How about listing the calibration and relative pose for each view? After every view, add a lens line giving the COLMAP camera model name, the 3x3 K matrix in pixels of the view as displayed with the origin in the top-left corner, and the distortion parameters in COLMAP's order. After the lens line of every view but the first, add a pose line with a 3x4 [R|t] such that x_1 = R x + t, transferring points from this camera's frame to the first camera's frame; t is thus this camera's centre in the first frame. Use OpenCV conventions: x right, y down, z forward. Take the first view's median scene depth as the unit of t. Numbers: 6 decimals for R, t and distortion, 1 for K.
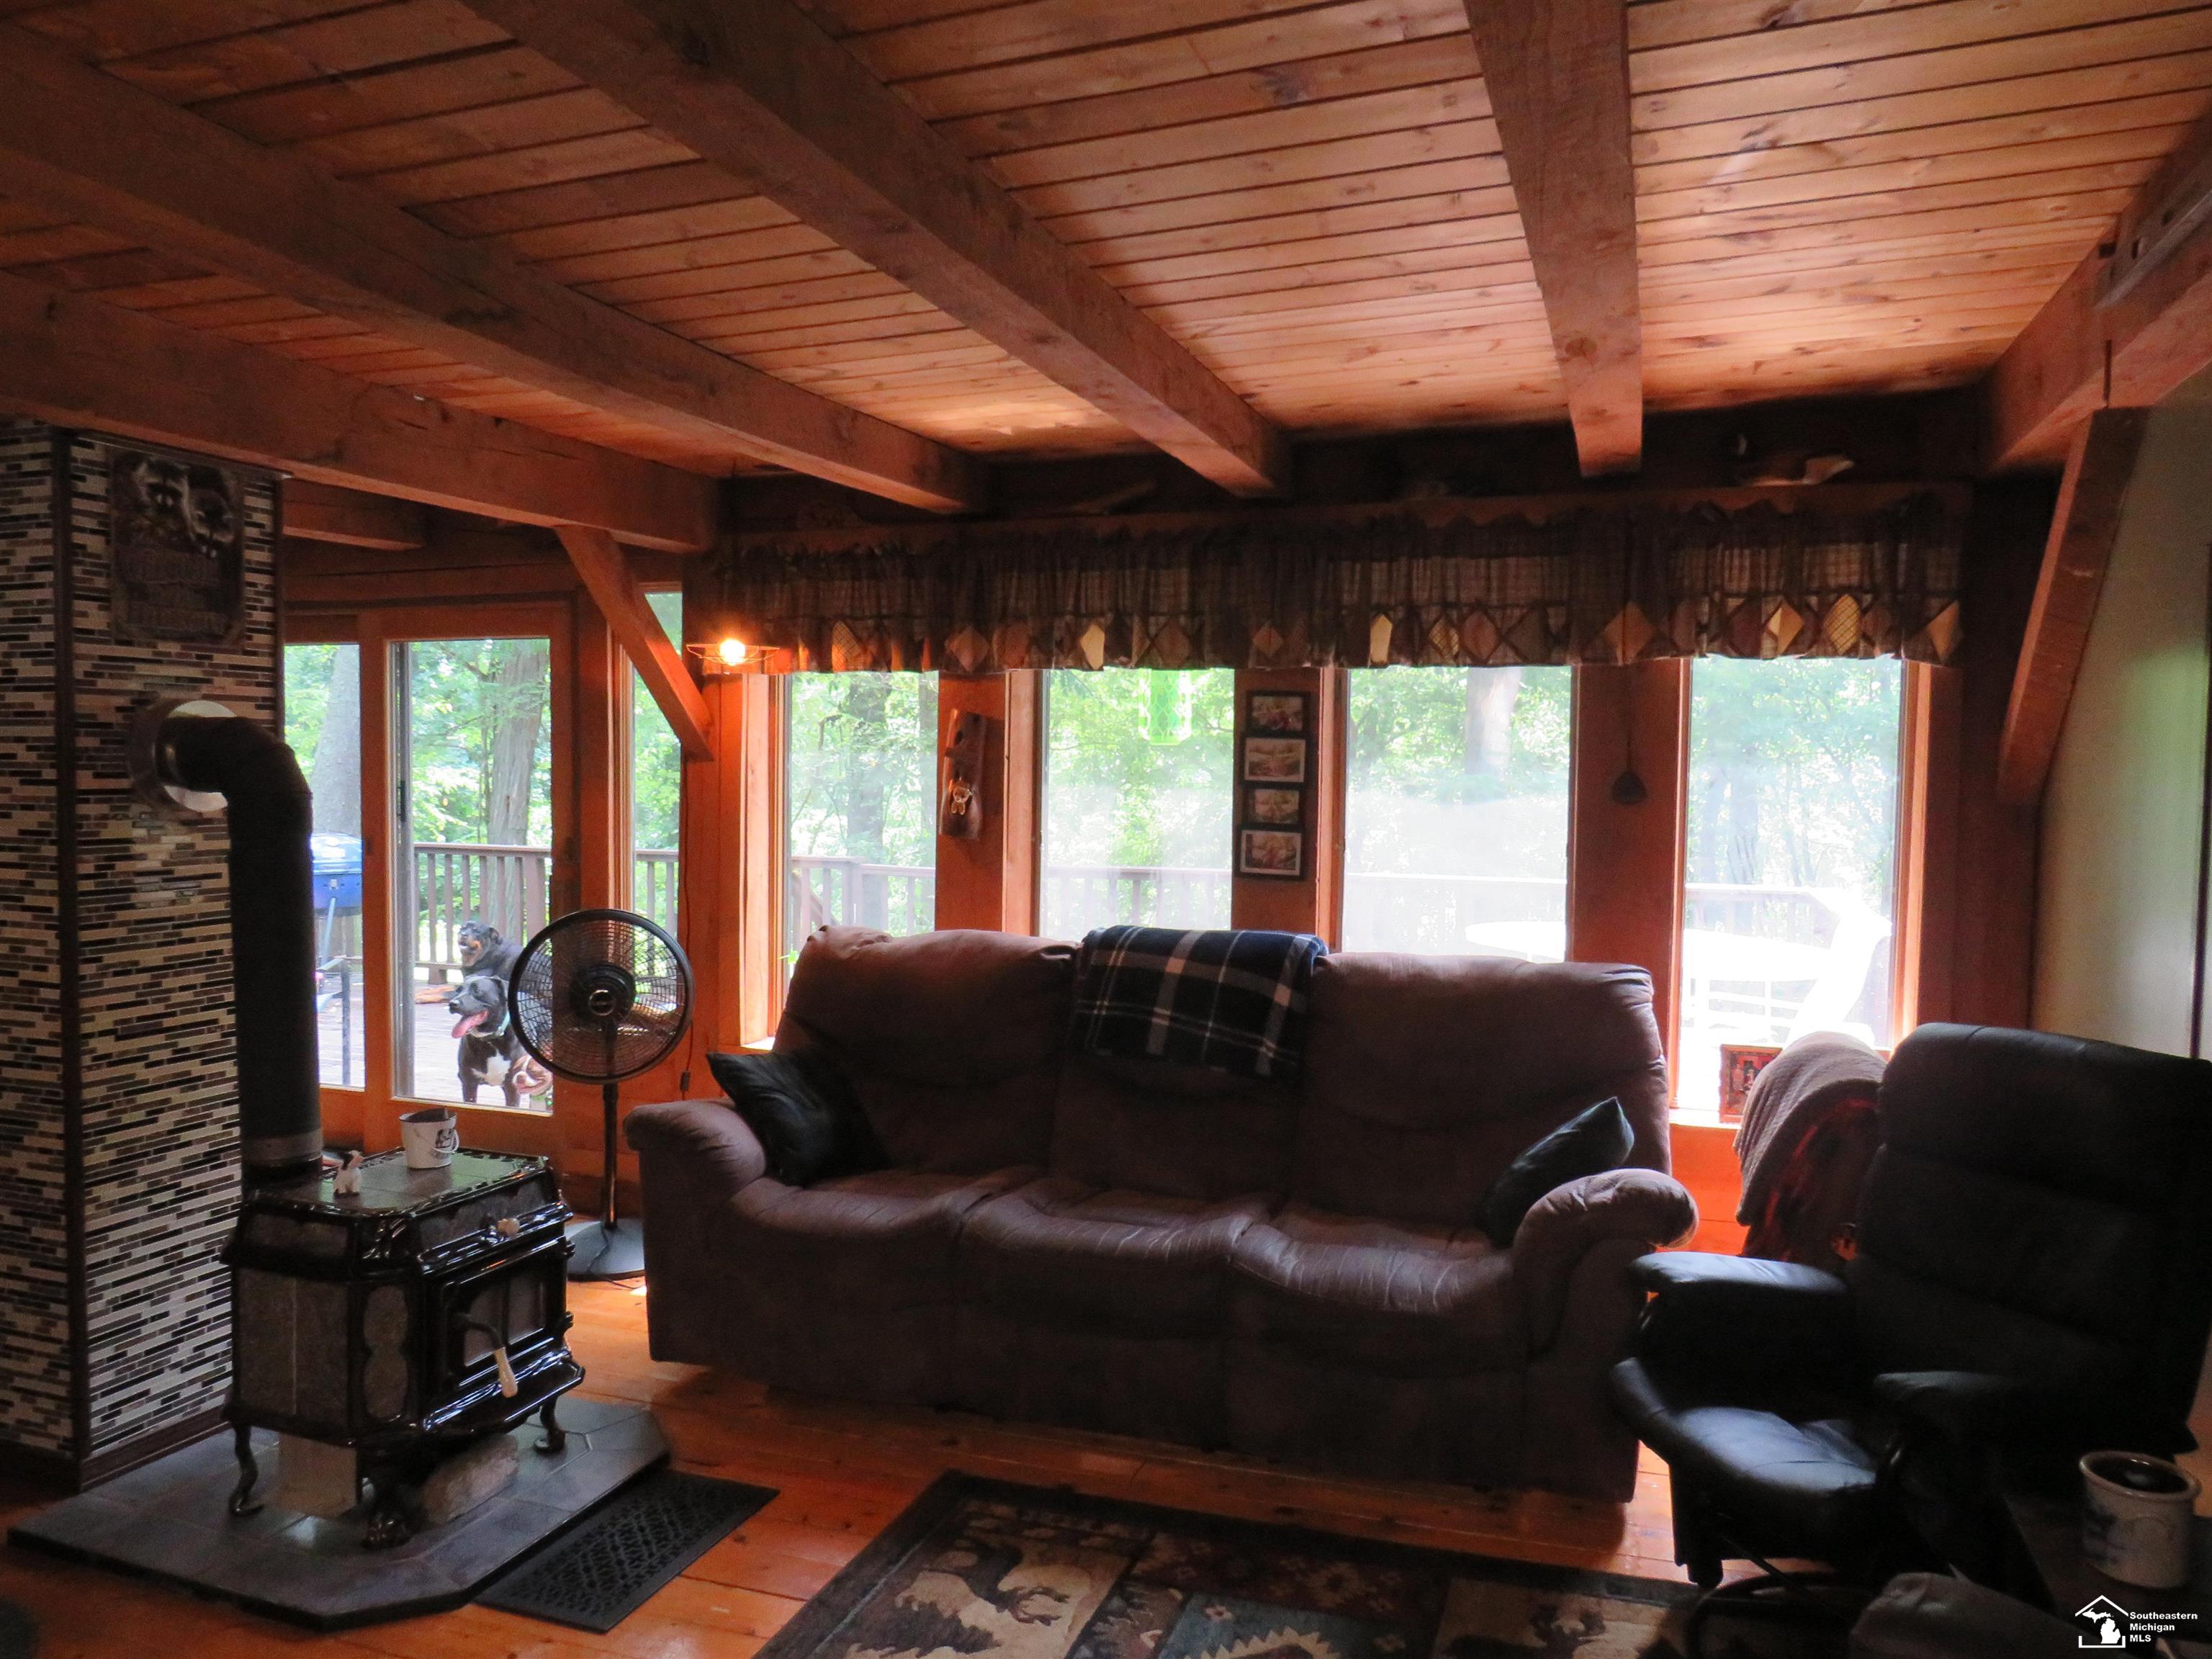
lens RADIAL K [[1572.2, 0, 1108.8], [0, 1572.2, 827.4], [0, 0, 1]] dist [-0.025771, 0.009217]
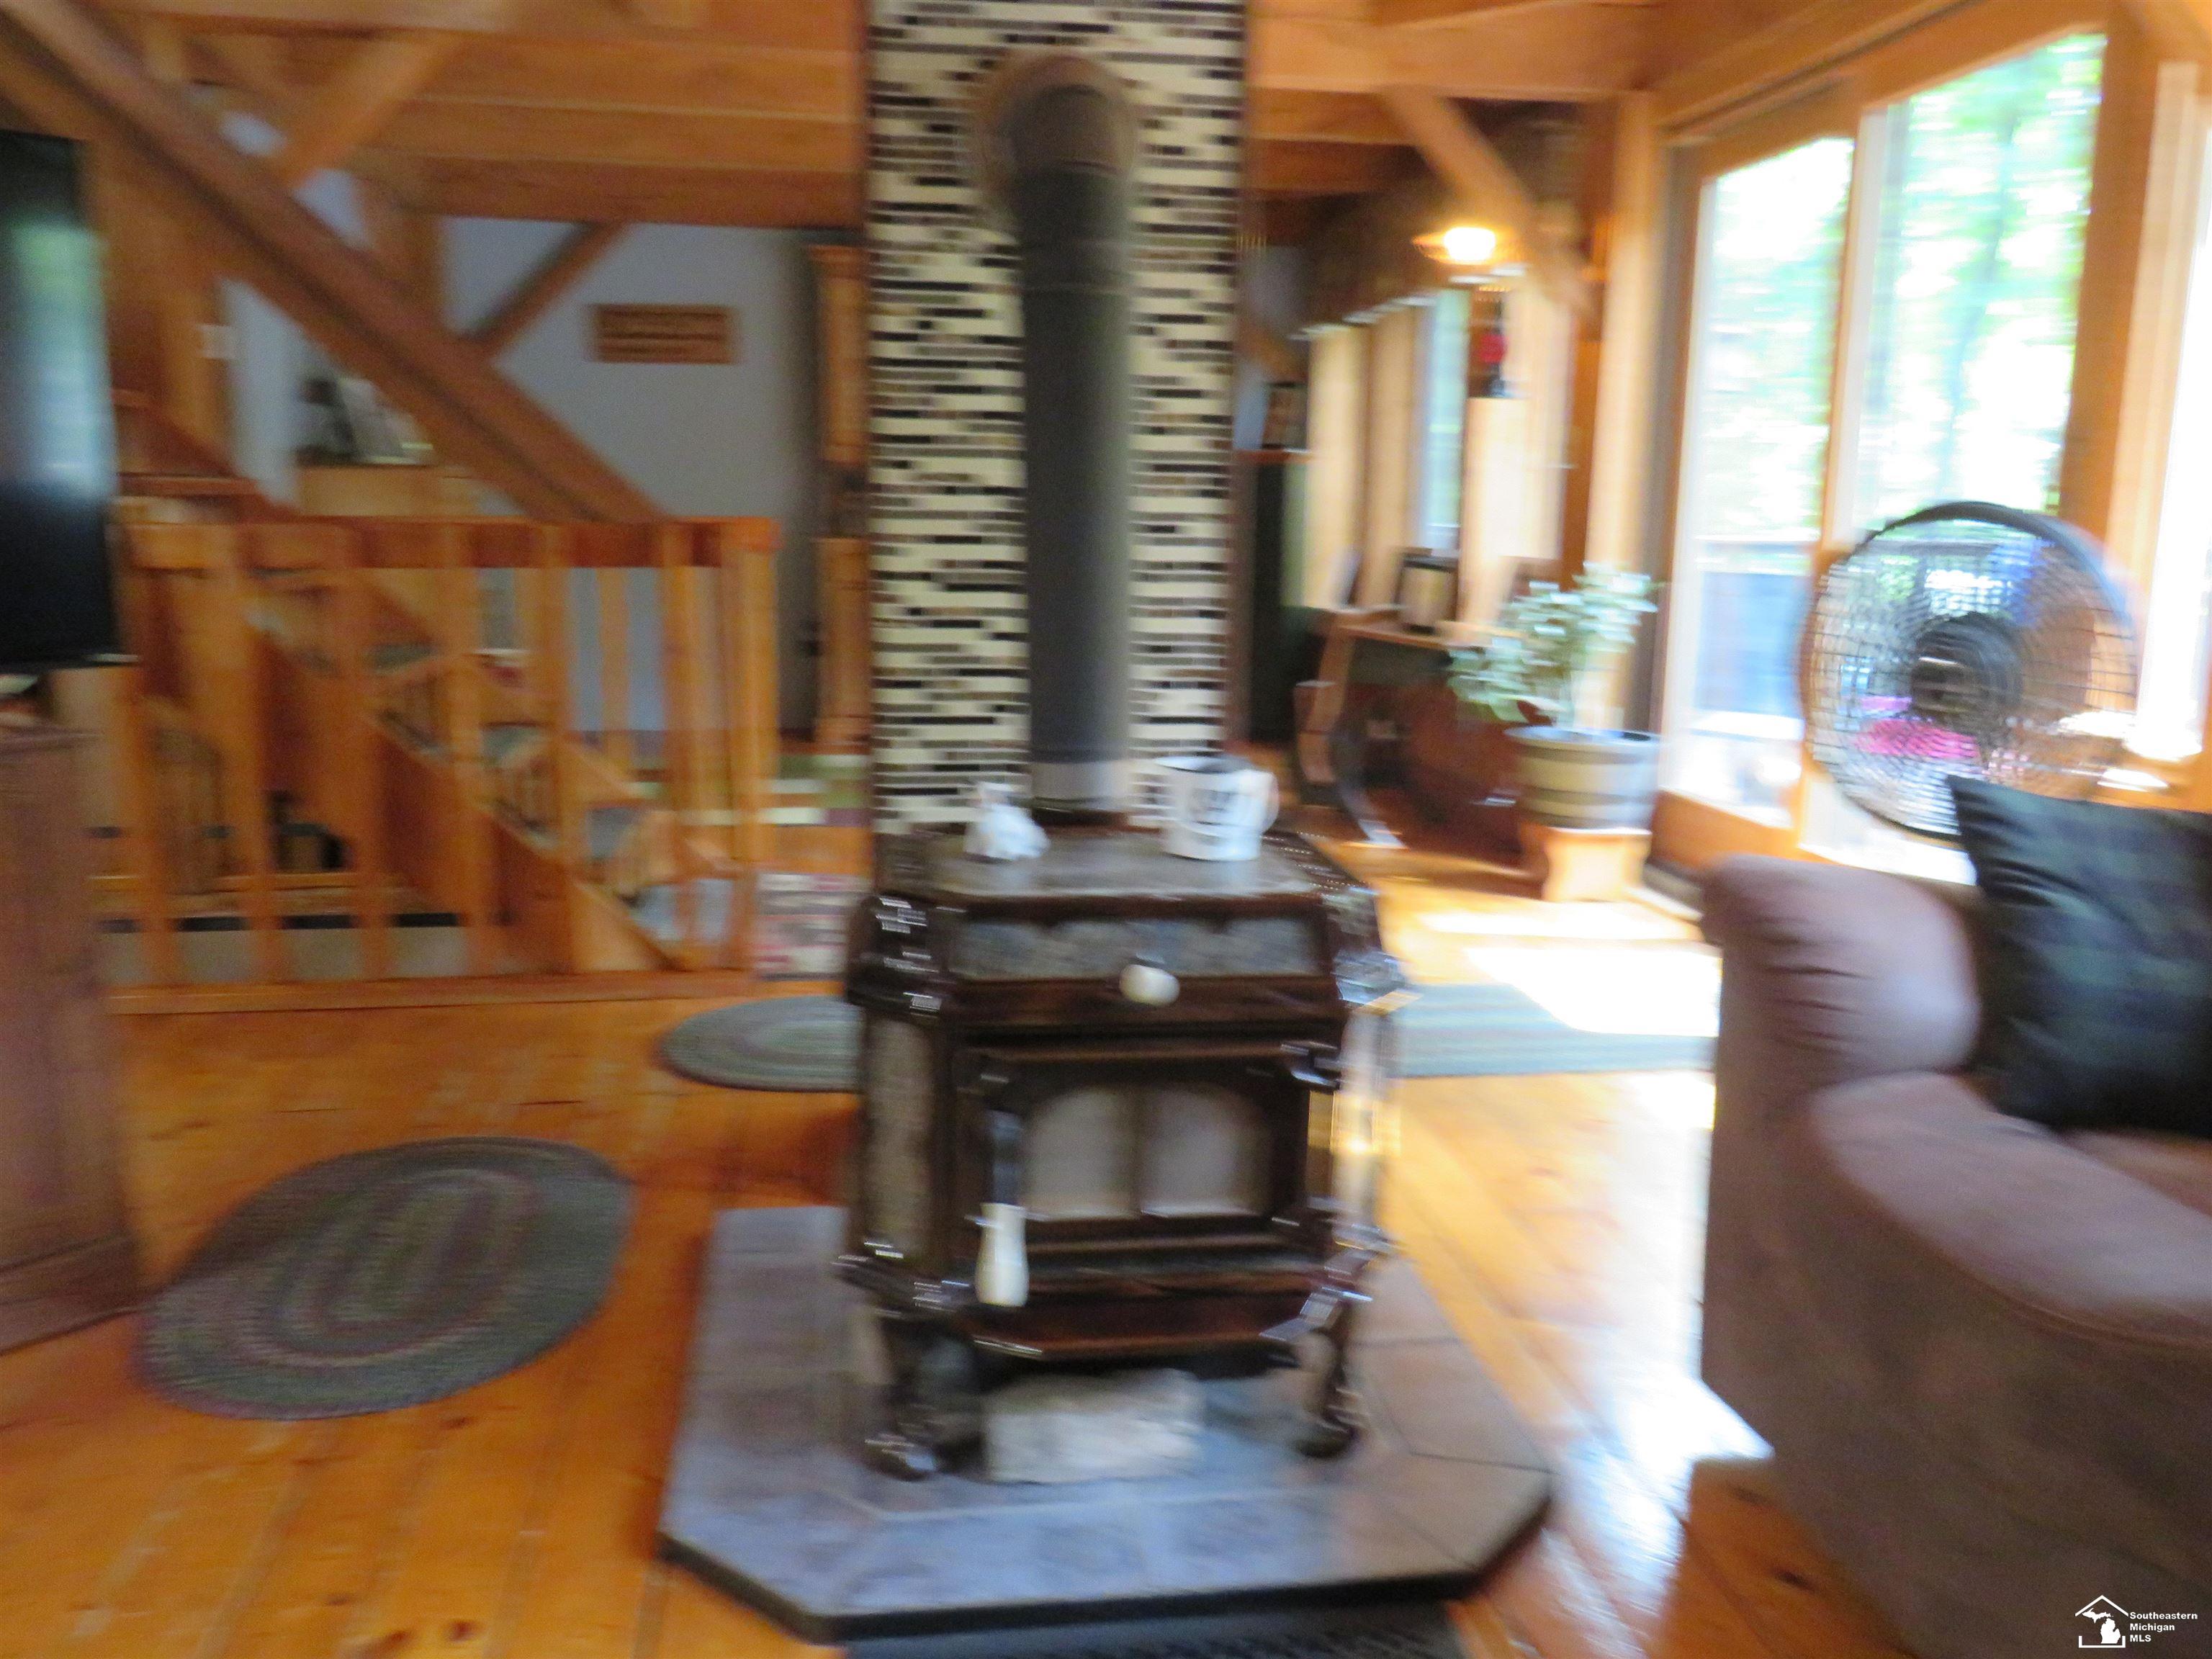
lens RADIAL K [[1773.6, 0, 1096.2], [0, 1773.6, 828.0], [0, 0, 1]] dist [-0.012101, 0.003305]
pose [[0.453628, 0.157170, -0.877223, 0.087929], [-0.044119, 0.987079, 0.154038, 0.117070], [0.890099, -0.031174, 0.454701, 0.707541]]
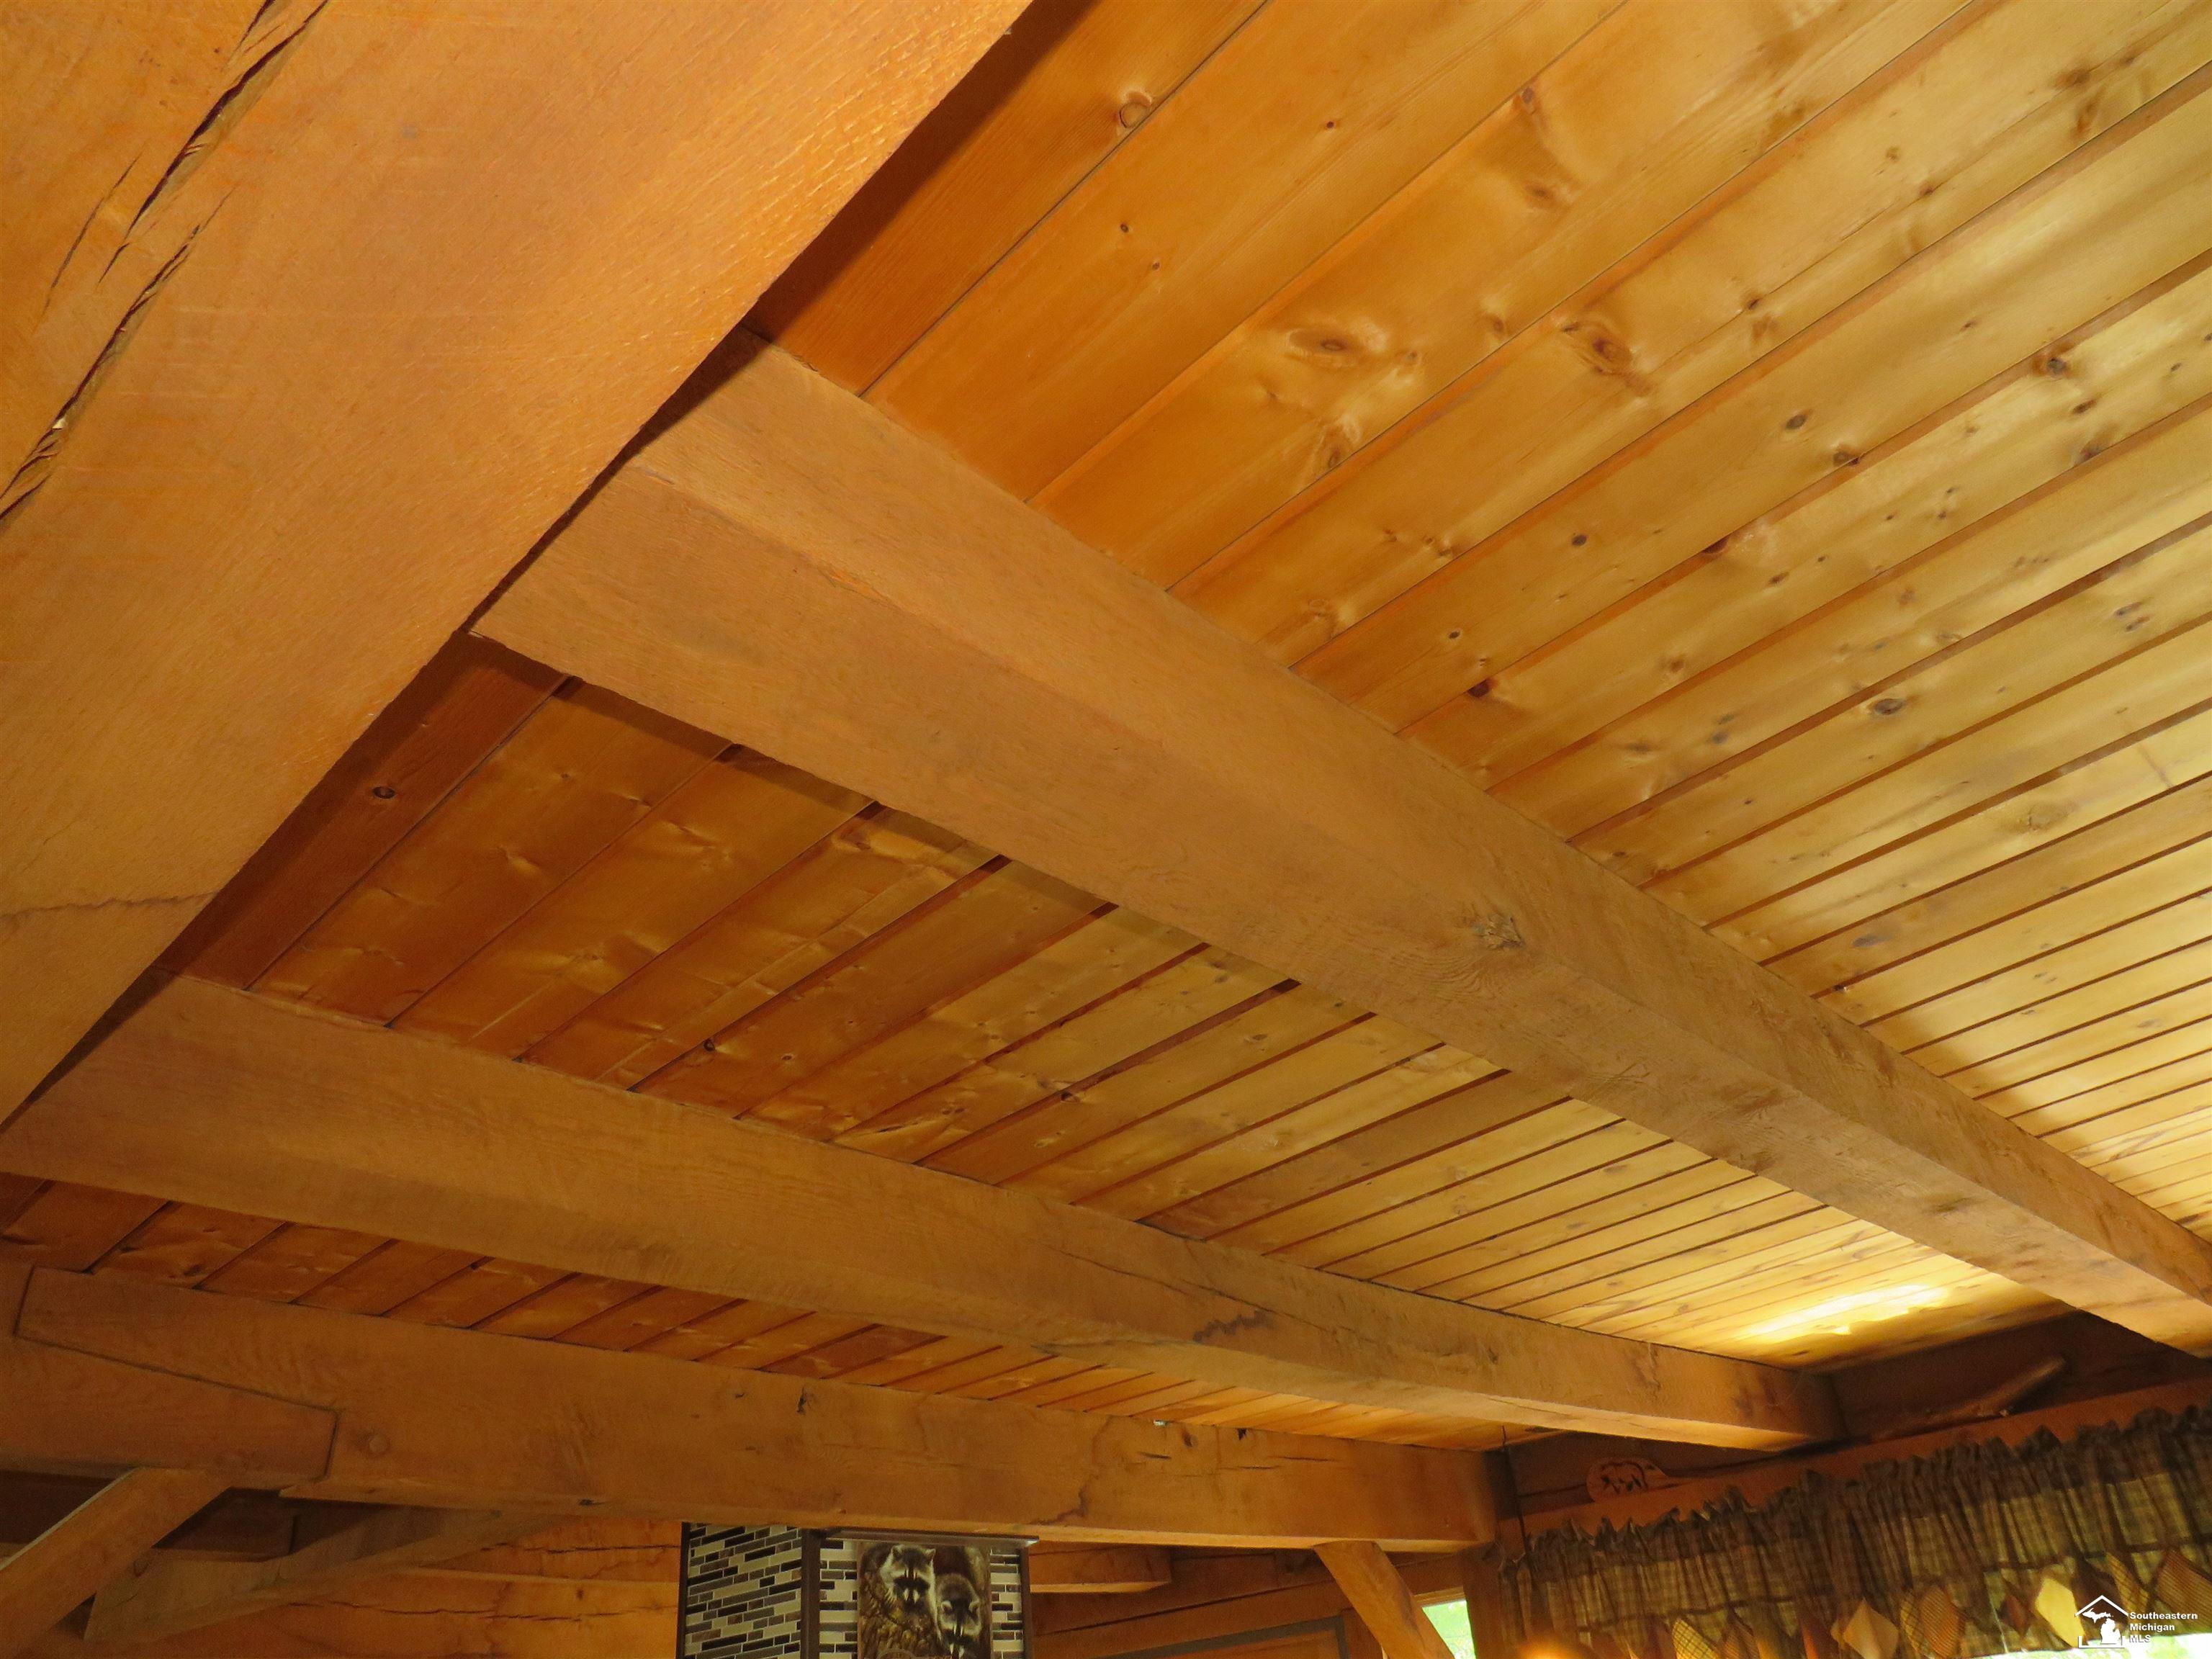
lens RADIAL K [[1572.2, 0, 1117.3], [0, 1572.2, 833.9], [0, 0, 1]] dist [-0.025771, 0.009217]
pose [[0.900687, -0.295421, -0.318573, -0.090614], [0.075115, 0.828089, -0.555541, -0.067423], [0.427925, 0.476439, 0.768040, 0.163697]]
